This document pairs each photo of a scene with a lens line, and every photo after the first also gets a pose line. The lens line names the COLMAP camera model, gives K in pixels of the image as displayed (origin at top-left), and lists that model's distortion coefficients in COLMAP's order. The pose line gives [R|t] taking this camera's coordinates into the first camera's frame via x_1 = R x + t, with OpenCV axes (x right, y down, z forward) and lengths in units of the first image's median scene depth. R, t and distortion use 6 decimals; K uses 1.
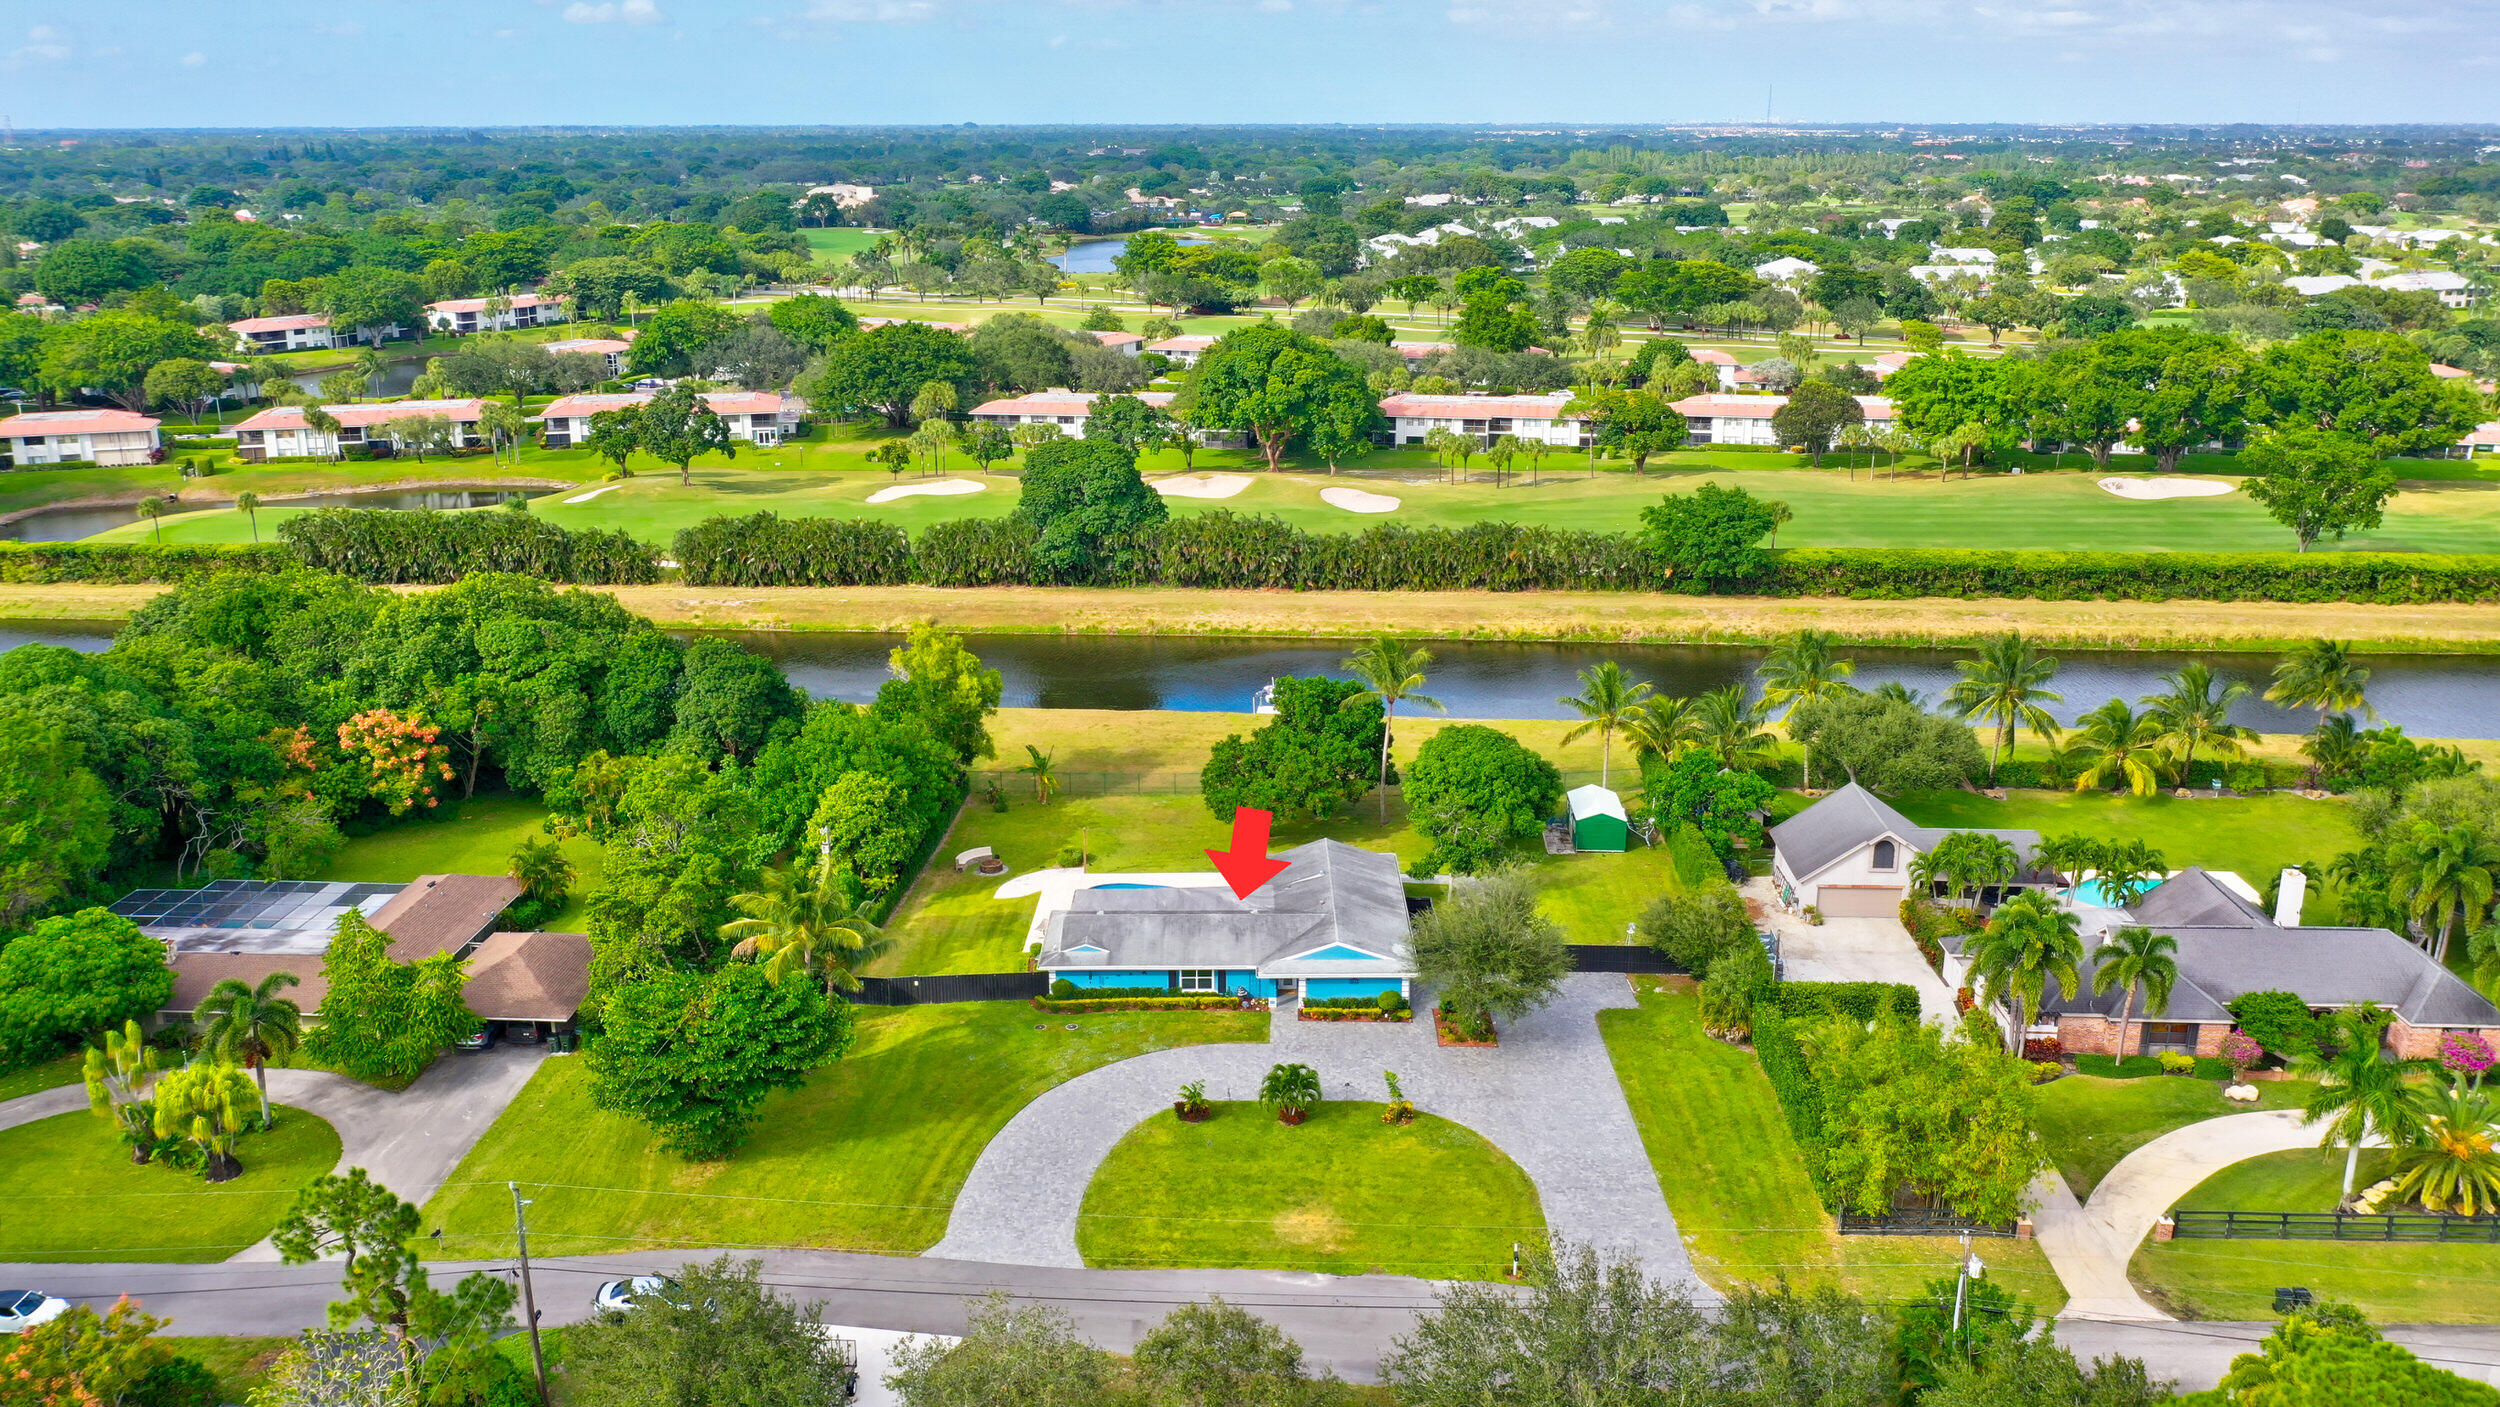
lens RADIAL K [[1966.1, 0, 1246.6], [0, 1966.1, 709.2], [0, 0, 1]] dist [-0.000250, -0.003832]
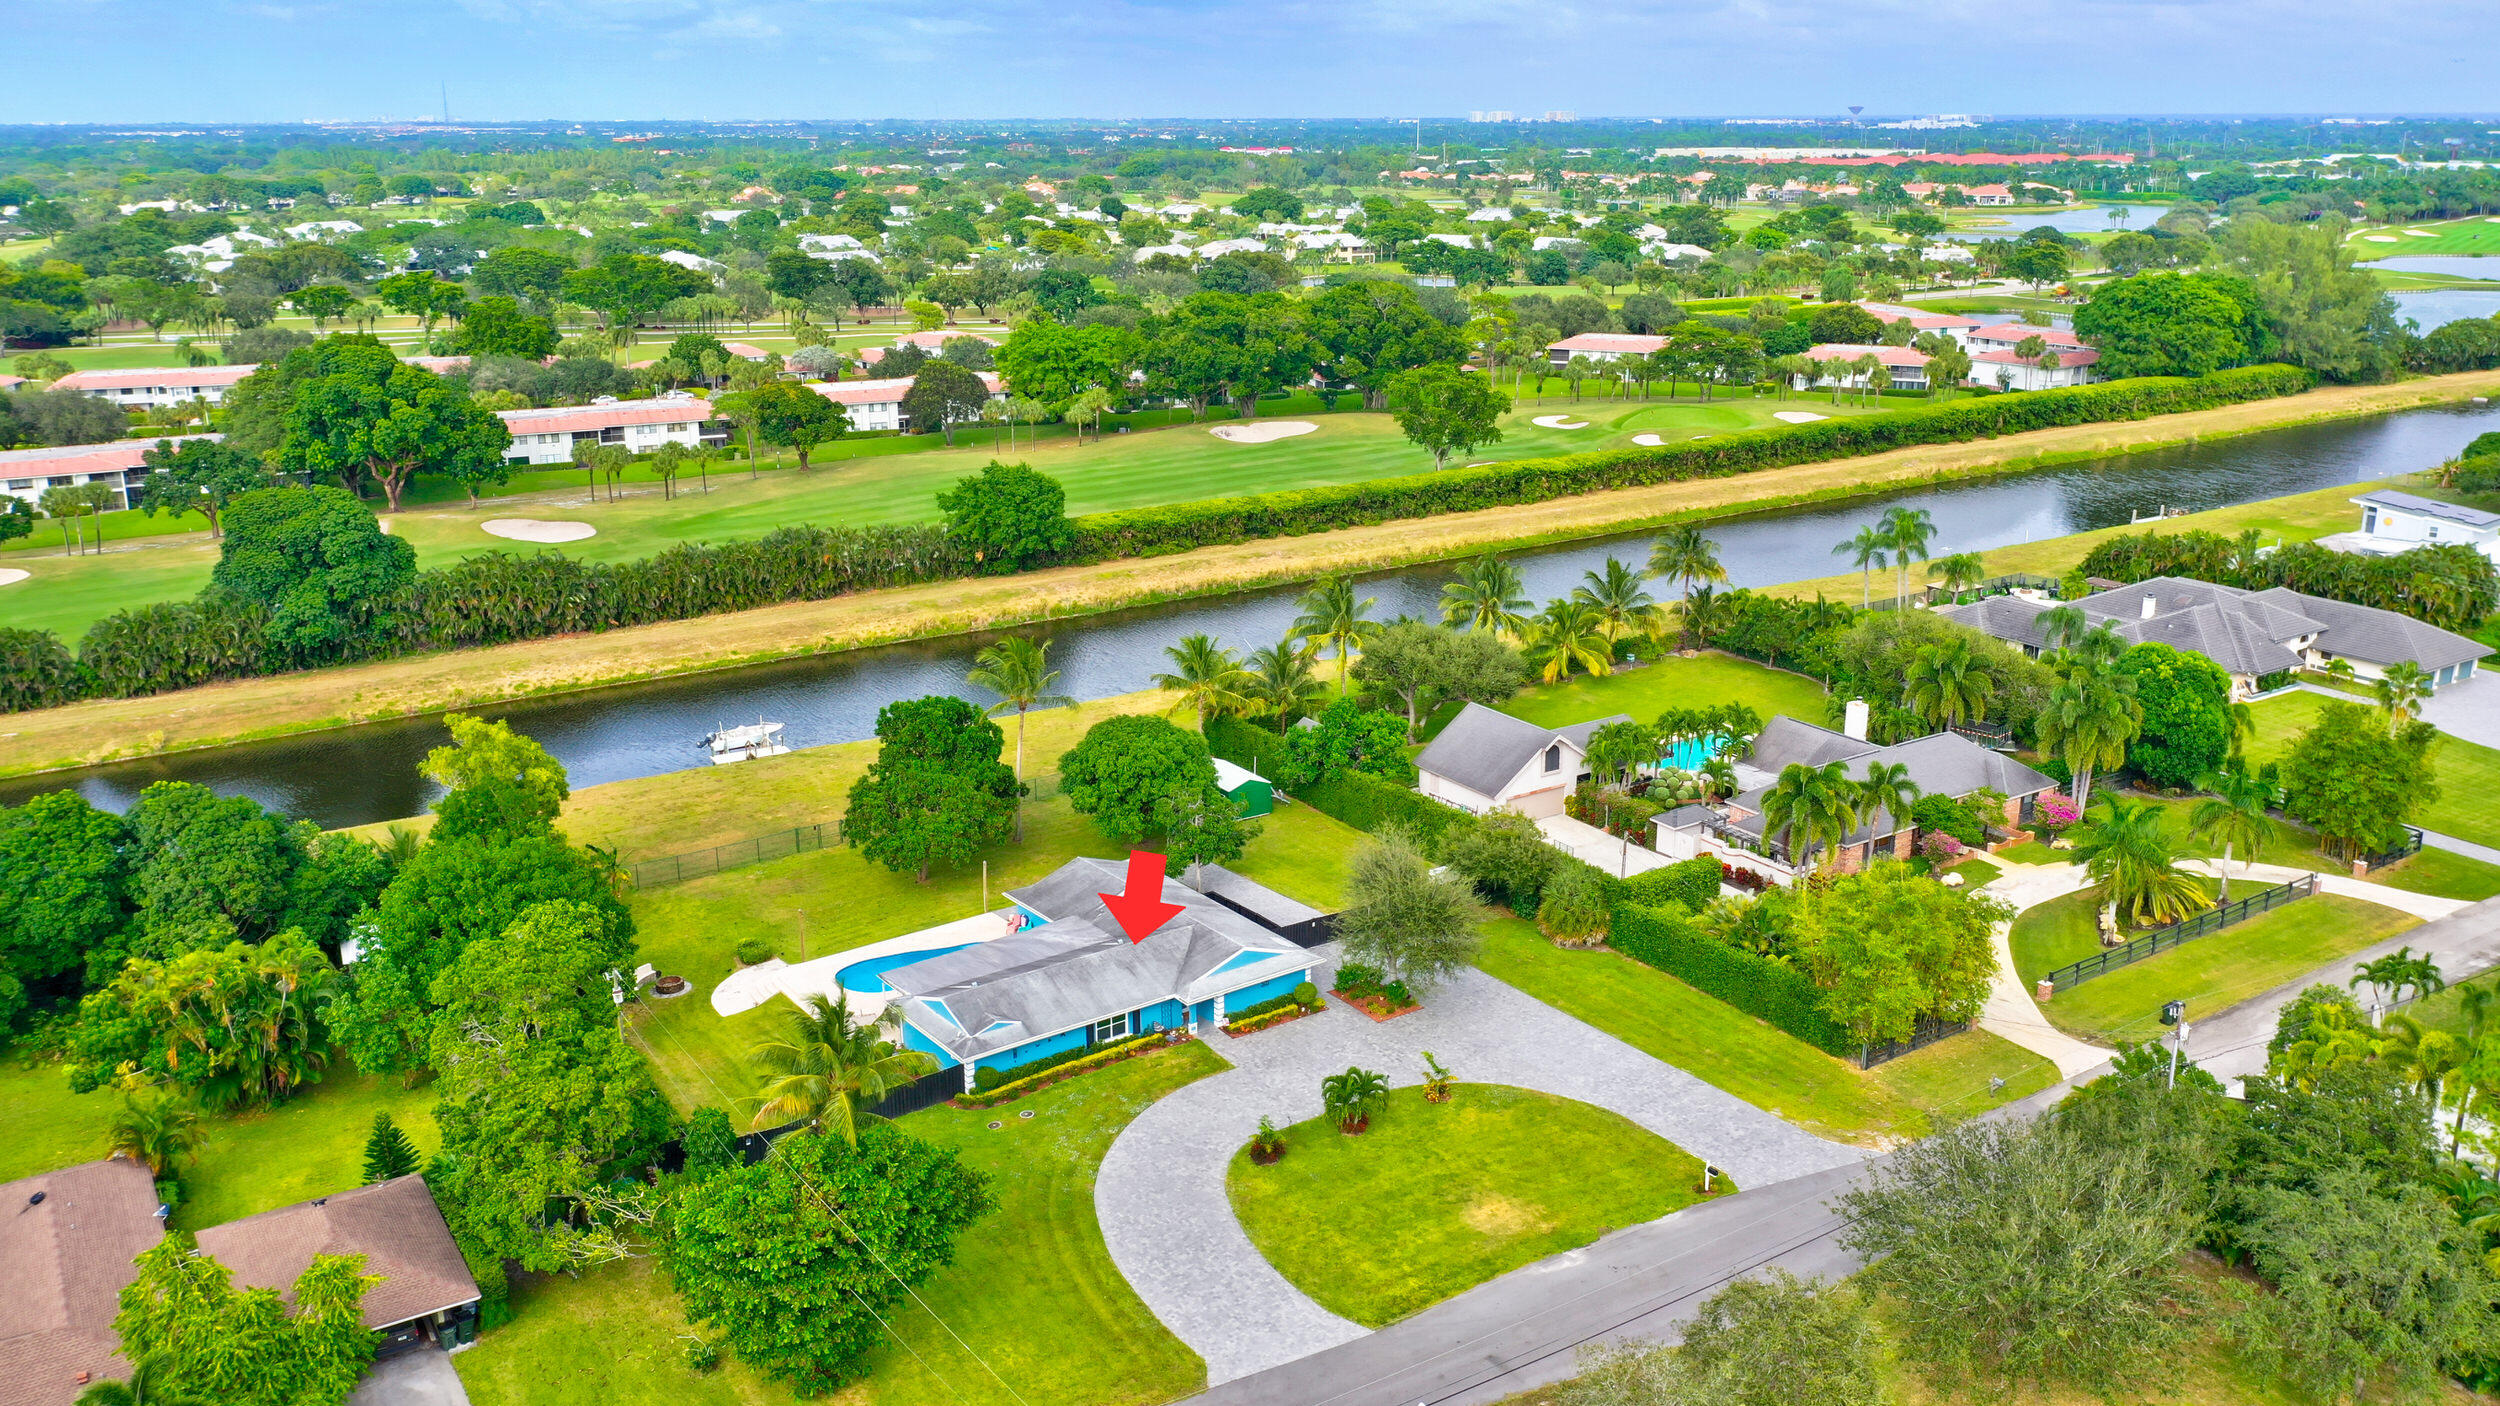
lens RADIAL K [[1985.2, 0, 1250.0], [0, 1985.2, 703.0], [0, 0, 1]] dist [-0.003412, -0.002506]
pose [[0.806516, -0.170392, 0.566126, -0.254352], [0.173082, 0.983663, 0.049485, -0.023361], [-0.565309, 0.058075, 0.822832, 0.113793]]
